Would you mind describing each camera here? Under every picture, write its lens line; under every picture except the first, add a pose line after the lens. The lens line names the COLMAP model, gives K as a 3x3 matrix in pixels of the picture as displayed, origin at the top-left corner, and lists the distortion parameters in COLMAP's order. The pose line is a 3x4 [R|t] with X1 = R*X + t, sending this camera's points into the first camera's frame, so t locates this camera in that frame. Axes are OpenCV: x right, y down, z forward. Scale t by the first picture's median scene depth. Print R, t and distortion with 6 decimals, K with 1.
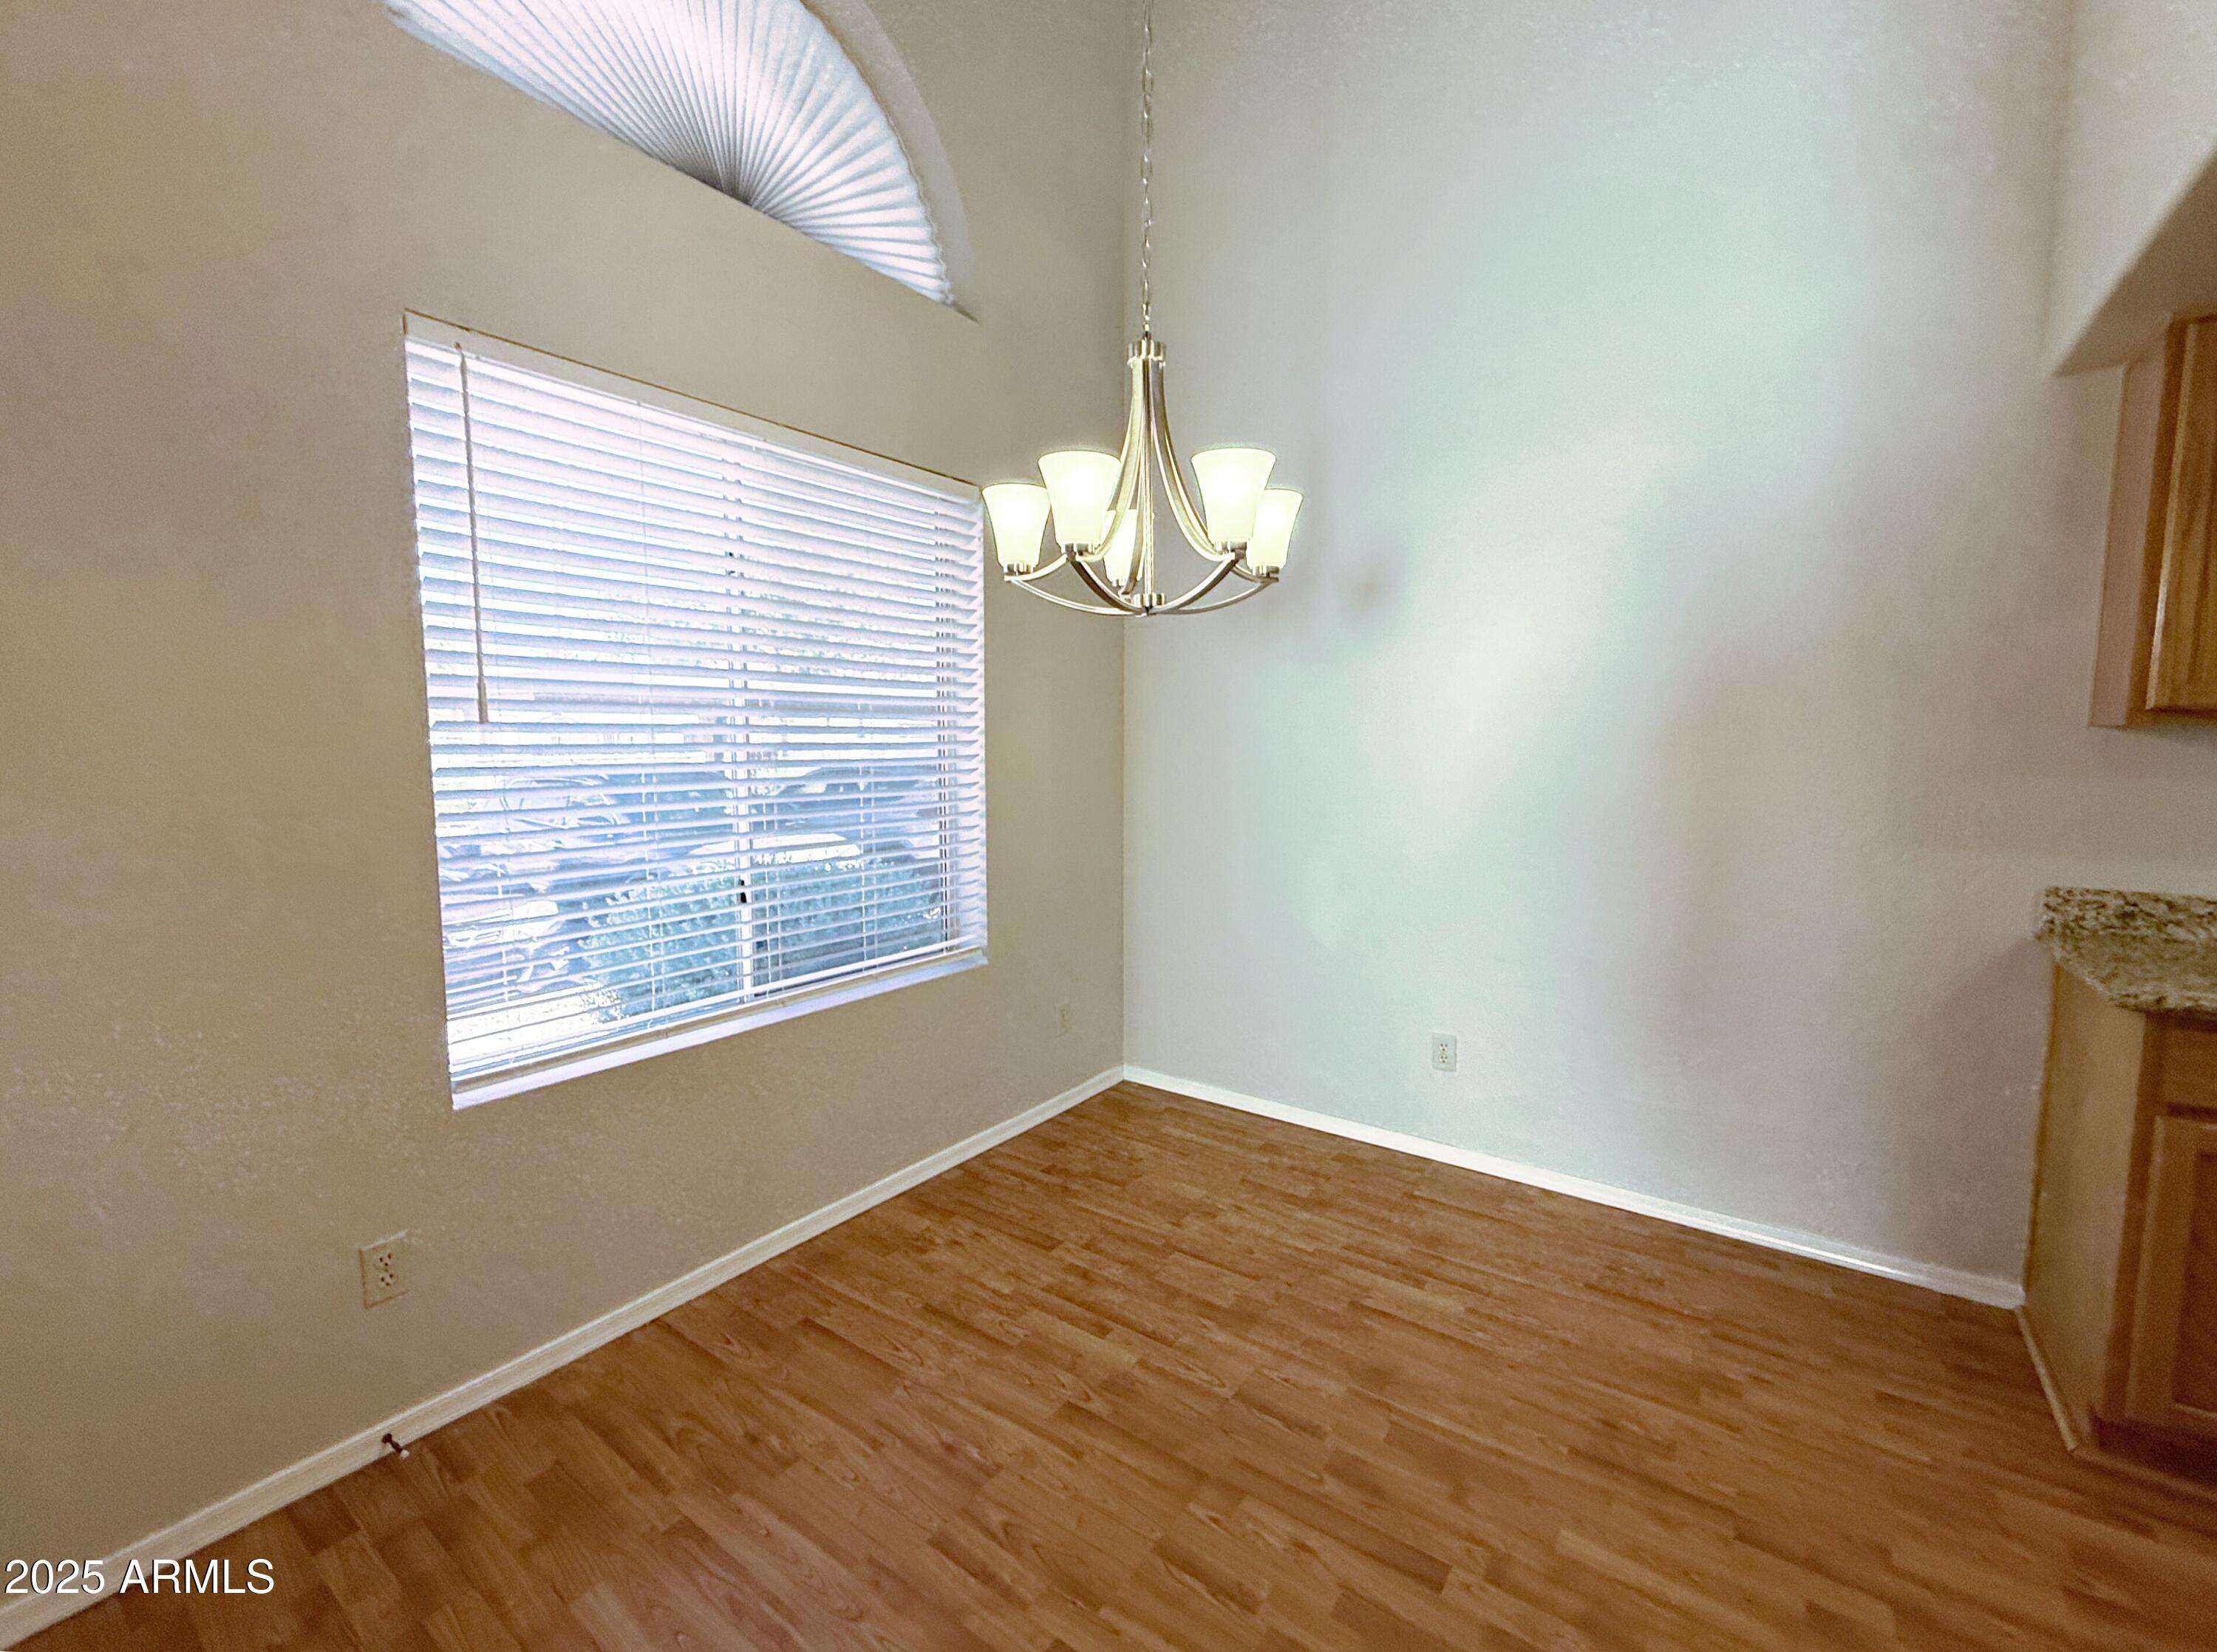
lens RADIAL K [[937.9, 0, 1097.7], [0, 937.9, 831.7], [0, 0, 1]] dist [0.000320, 0.000217]
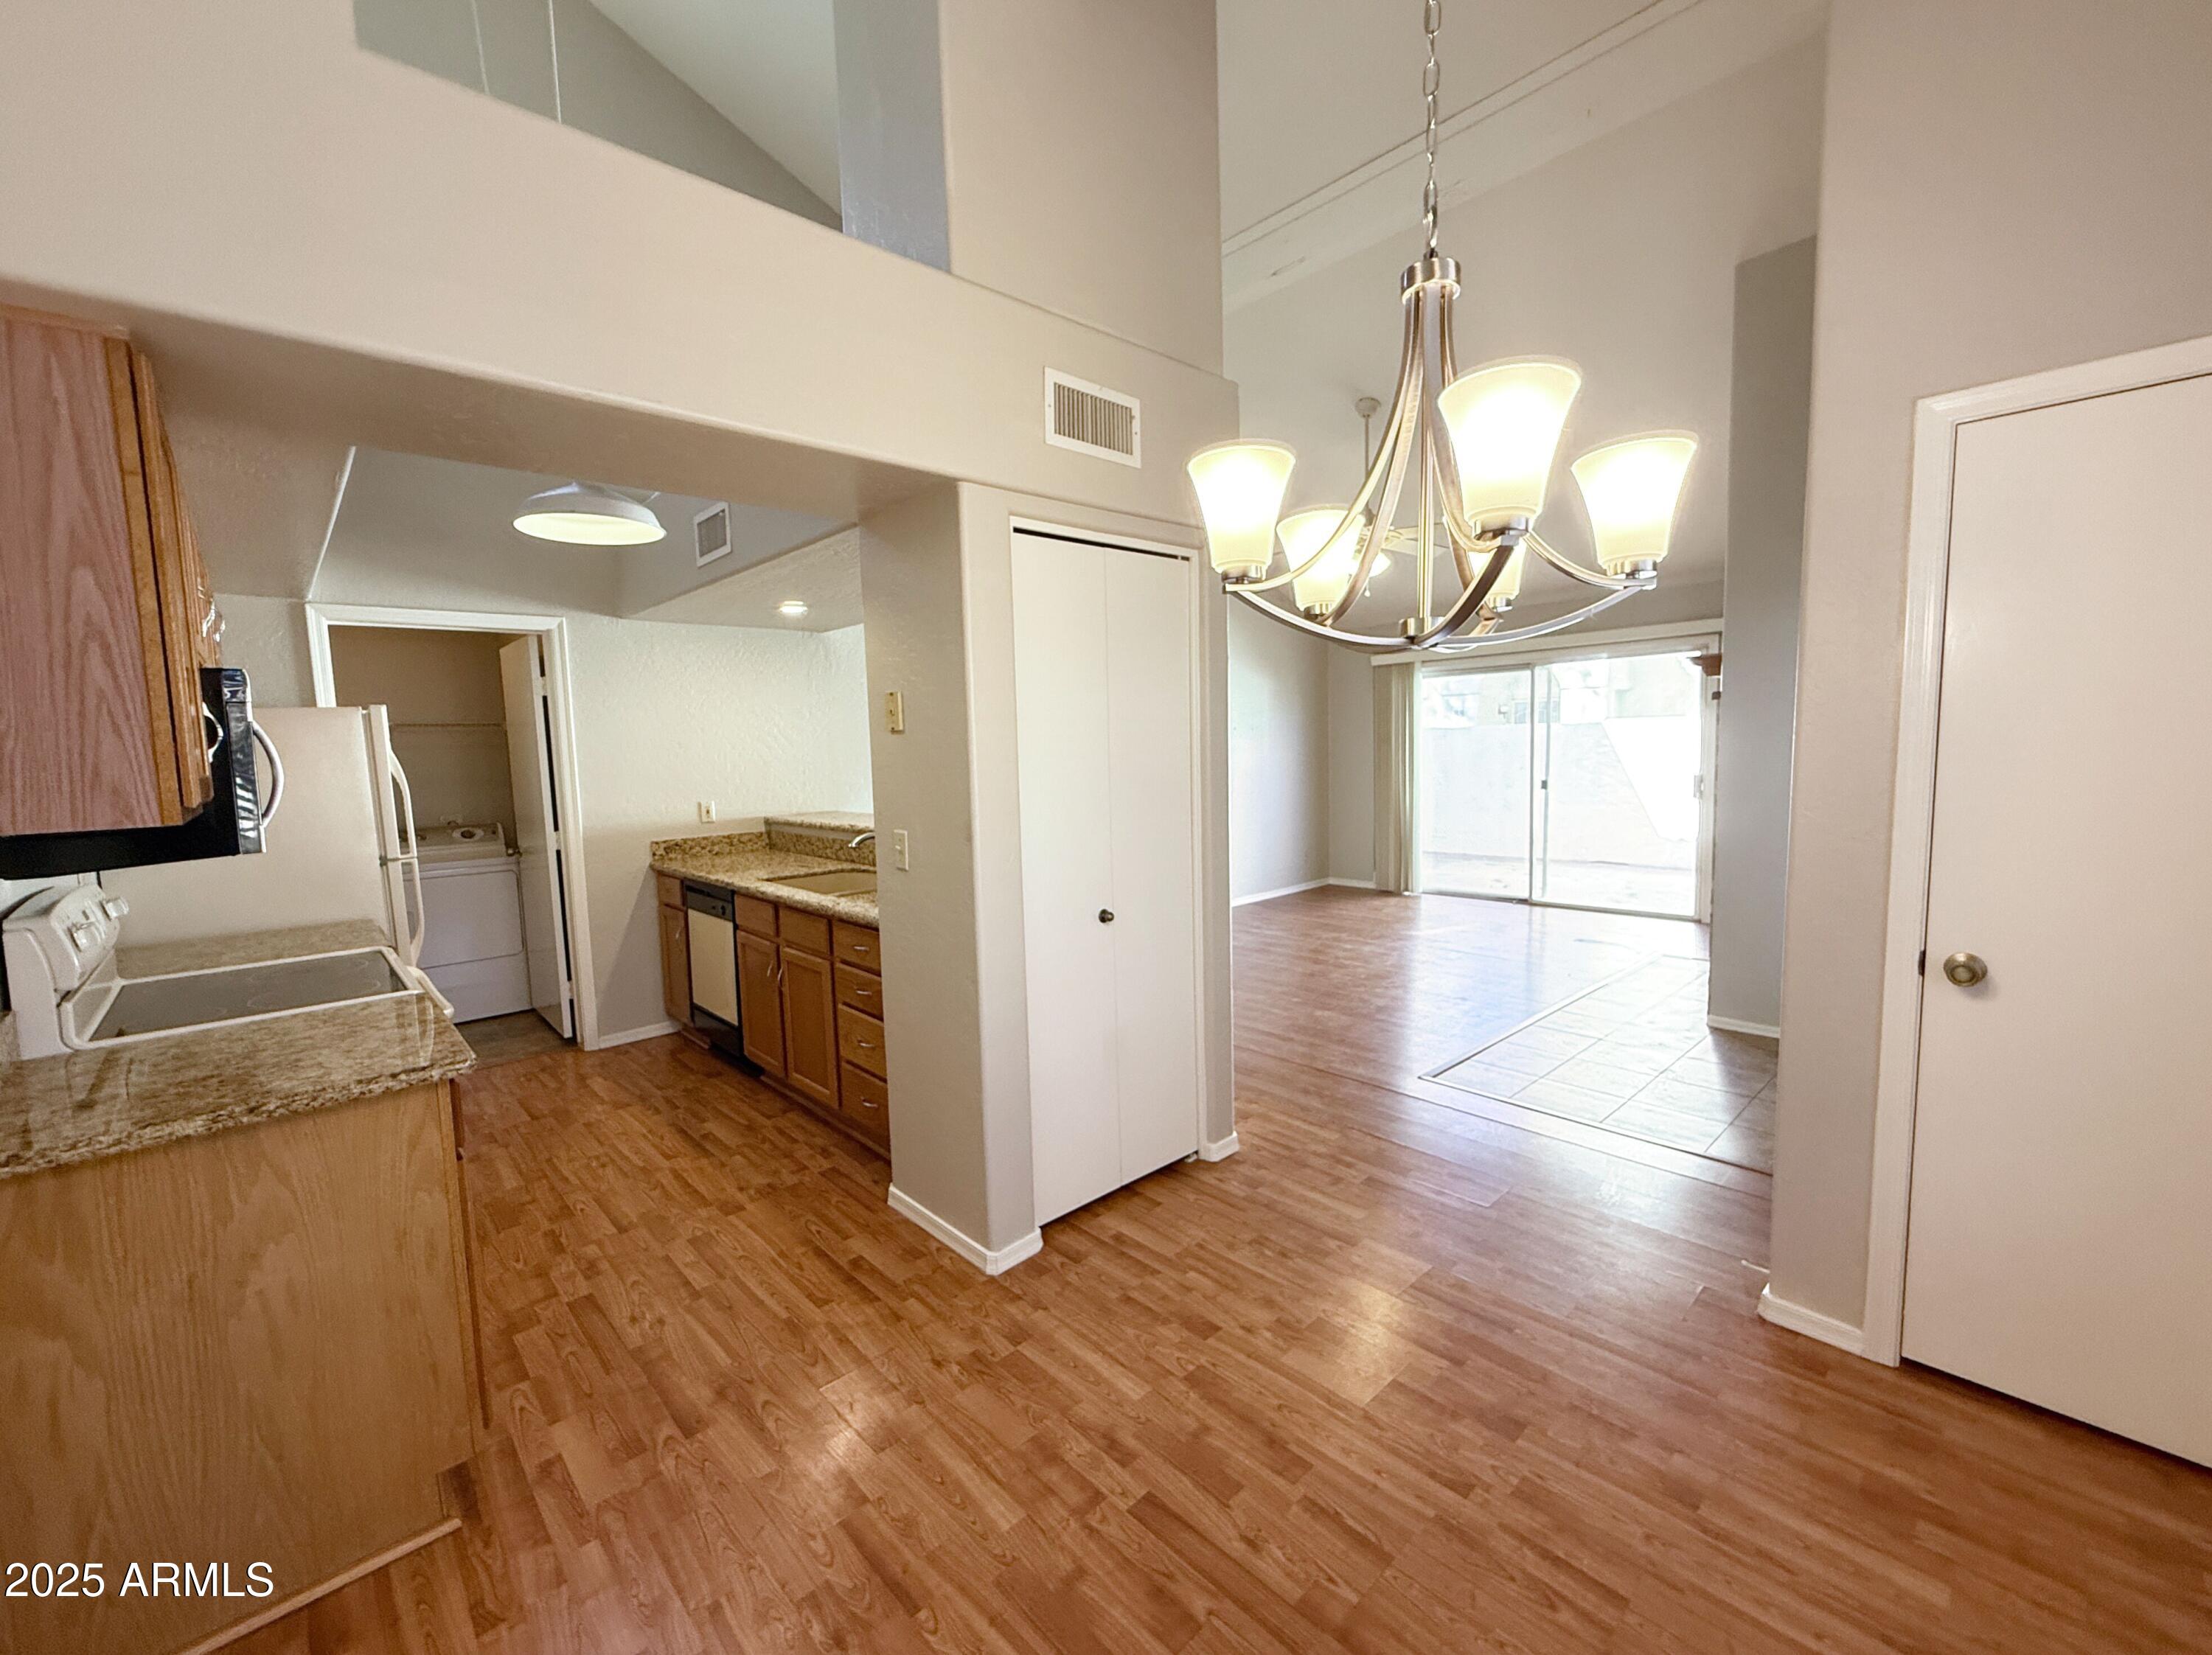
lens RADIAL K [[903.3, 0, 1099.1], [0, 903.3, 824.9], [0, 0, 1]] dist [0.000848, -0.000020]
pose [[-0.981561, 0.014236, 0.190618, 0.139443], [0.050812, 0.980777, 0.188401, -0.205585], [-0.184272, 0.194613, -0.963416, 1.463966]]
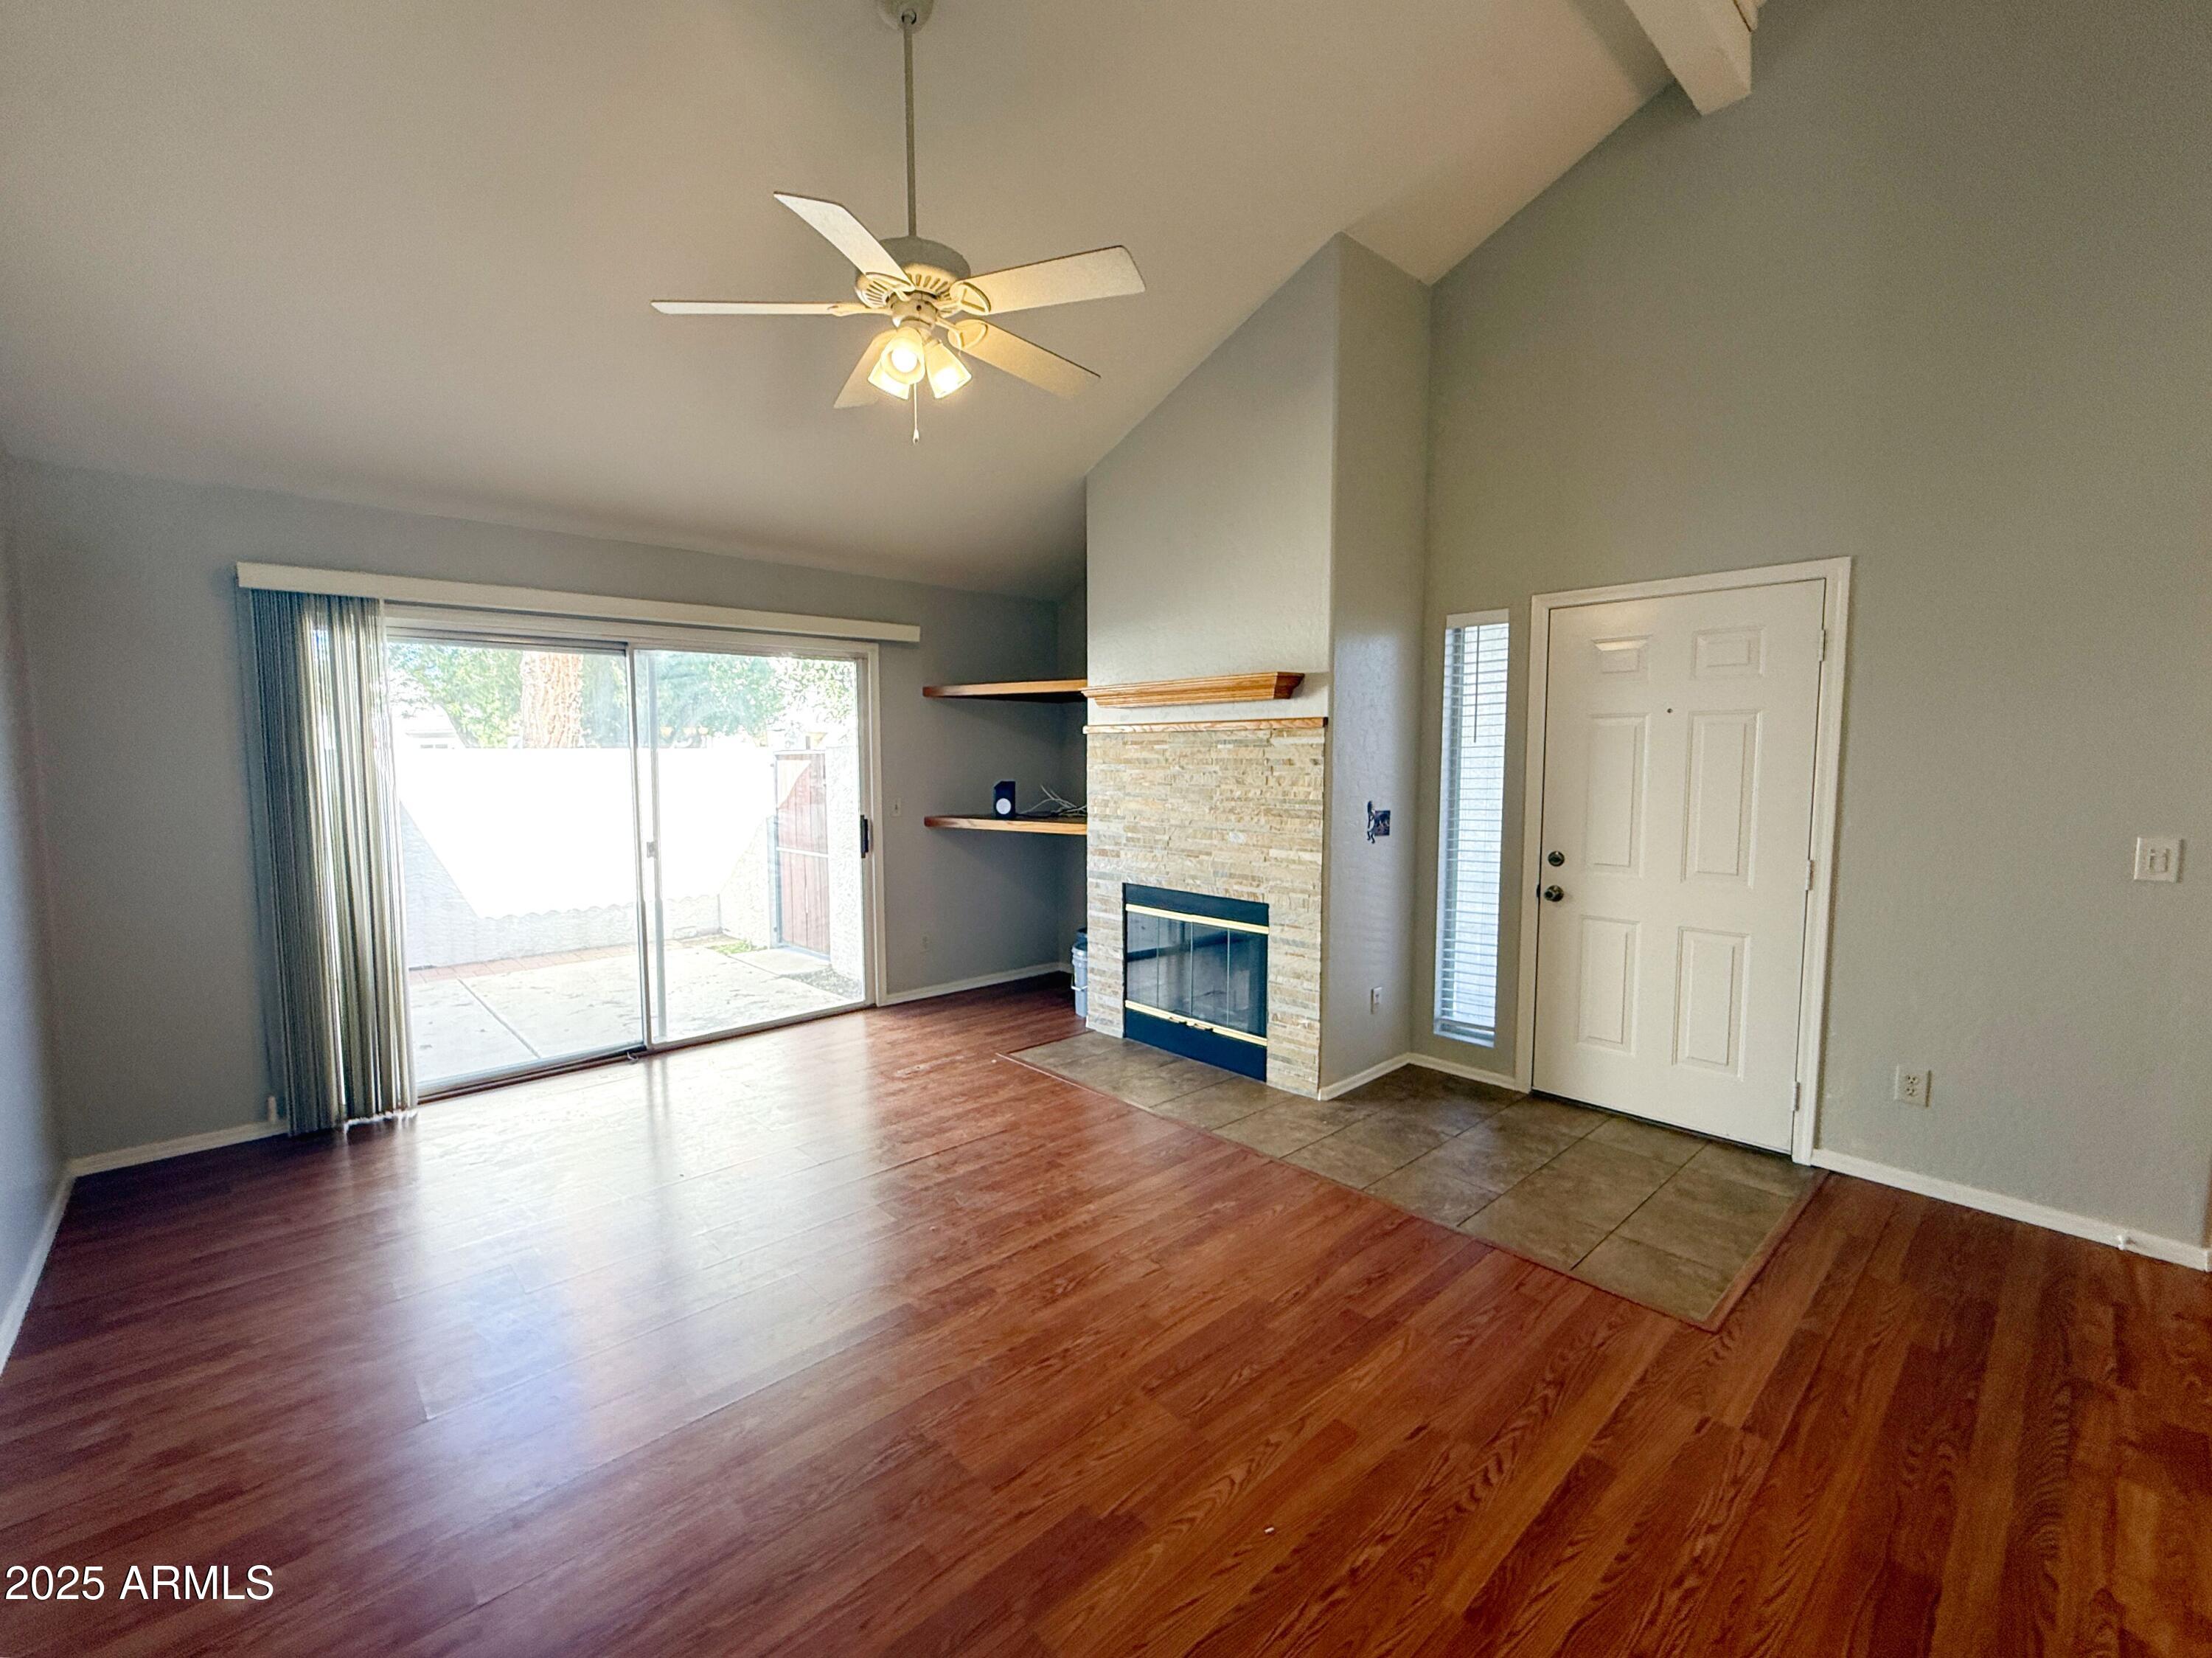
lens RADIAL K [[942.9, 0, 1097.7], [0, 942.9, 827.4], [0, 0, 1]] dist [-0.001538, -0.000023]
pose [[-0.191679, 0.077866, -0.978364, 1.099629], [-0.094593, 0.990741, 0.097383, 0.039864], [0.976889, 0.111213, -0.182538, -0.989339]]
